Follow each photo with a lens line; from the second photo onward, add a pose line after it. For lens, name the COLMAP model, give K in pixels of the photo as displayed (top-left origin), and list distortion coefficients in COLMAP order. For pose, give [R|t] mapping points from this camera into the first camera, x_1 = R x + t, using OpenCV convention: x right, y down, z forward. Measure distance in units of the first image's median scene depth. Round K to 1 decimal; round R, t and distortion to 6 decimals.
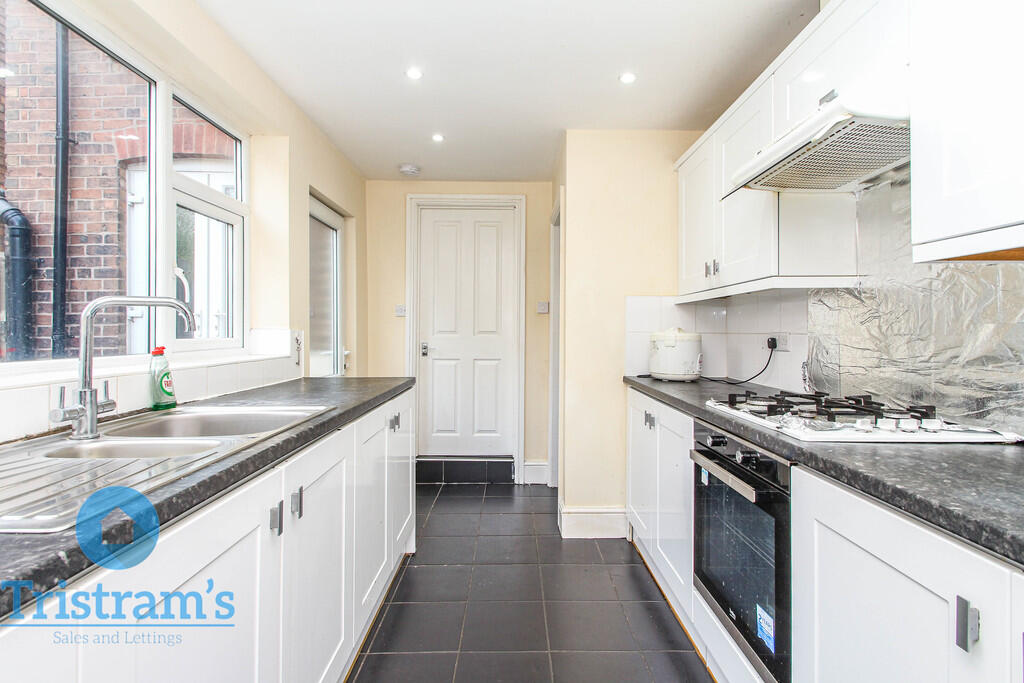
lens RADIAL K [[479.6, 0, 513.0], [0, 479.6, 336.8], [0, 0, 1]] dist [0.000204, 0.000025]
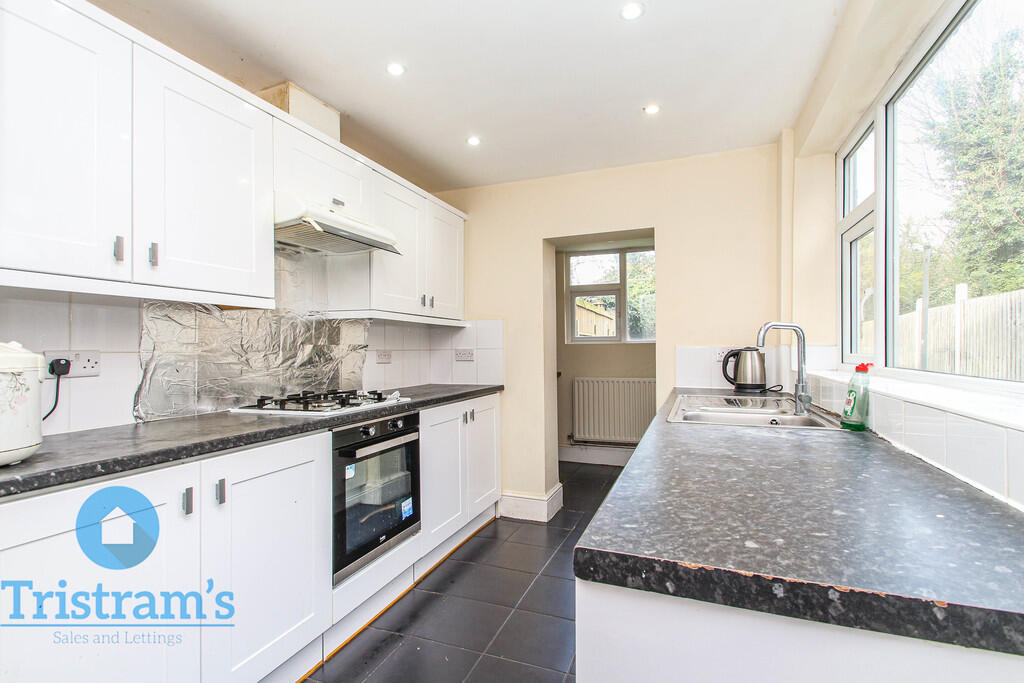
lens RADIAL K [[479.6, 0, 512.0], [0, 479.6, 346.3], [0, 0, 1]] dist [0.000204, 0.000025]
pose [[-0.930727, 0.002383, 0.365706, -0.381367], [0.005578, 0.999955, 0.007680, -0.023693], [-0.365671, 0.009188, -0.930699, 1.957209]]
